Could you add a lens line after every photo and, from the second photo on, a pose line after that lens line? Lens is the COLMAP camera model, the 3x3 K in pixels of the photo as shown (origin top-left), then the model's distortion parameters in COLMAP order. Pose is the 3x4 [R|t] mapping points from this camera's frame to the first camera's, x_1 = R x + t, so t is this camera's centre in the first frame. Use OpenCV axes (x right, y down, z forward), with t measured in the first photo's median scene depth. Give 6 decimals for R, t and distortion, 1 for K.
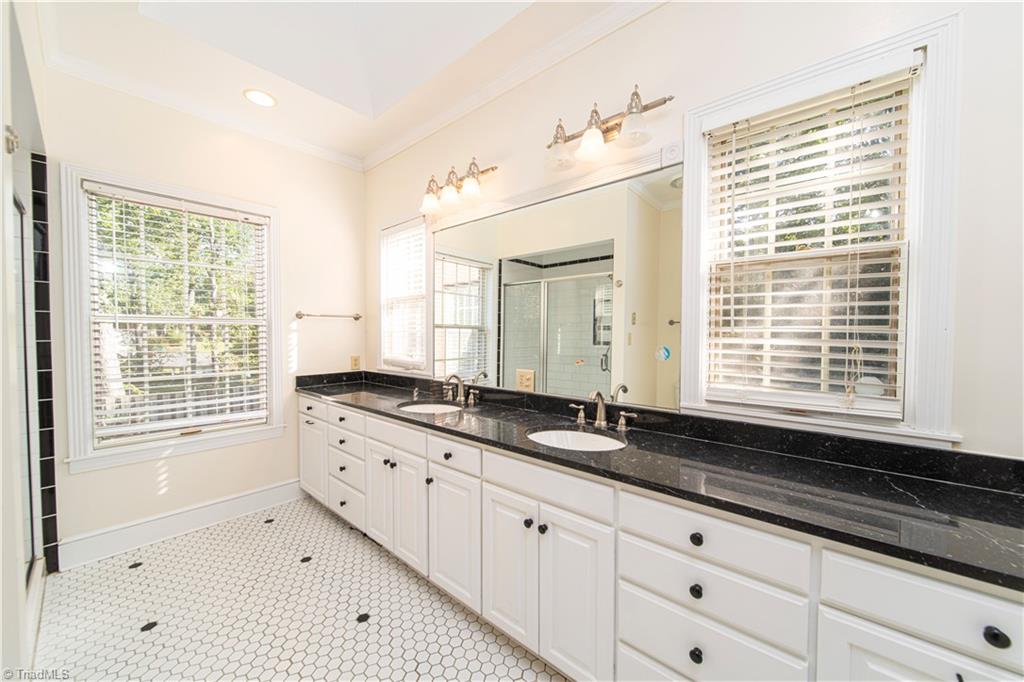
lens RADIAL K [[363.8, 0, 509.2], [0, 363.8, 342.6], [0, 0, 1]] dist [-0.000061, -0.000227]
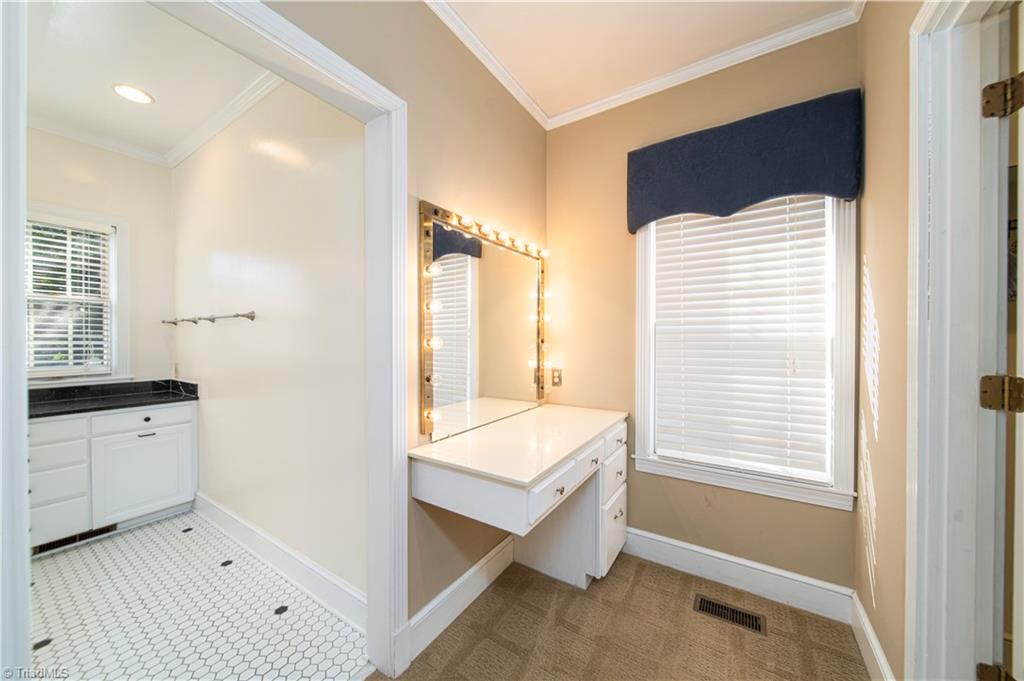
lens RADIAL K [[363.8, 0, 509.2], [0, 363.8, 342.1], [0, 0, 1]] dist [-0.000061, -0.000227]
pose [[-0.139347, -0.013675, 0.990149, -1.572079], [0.022493, 0.999603, 0.016971, 0.018725], [-0.989988, 0.024636, -0.138984, -1.205565]]
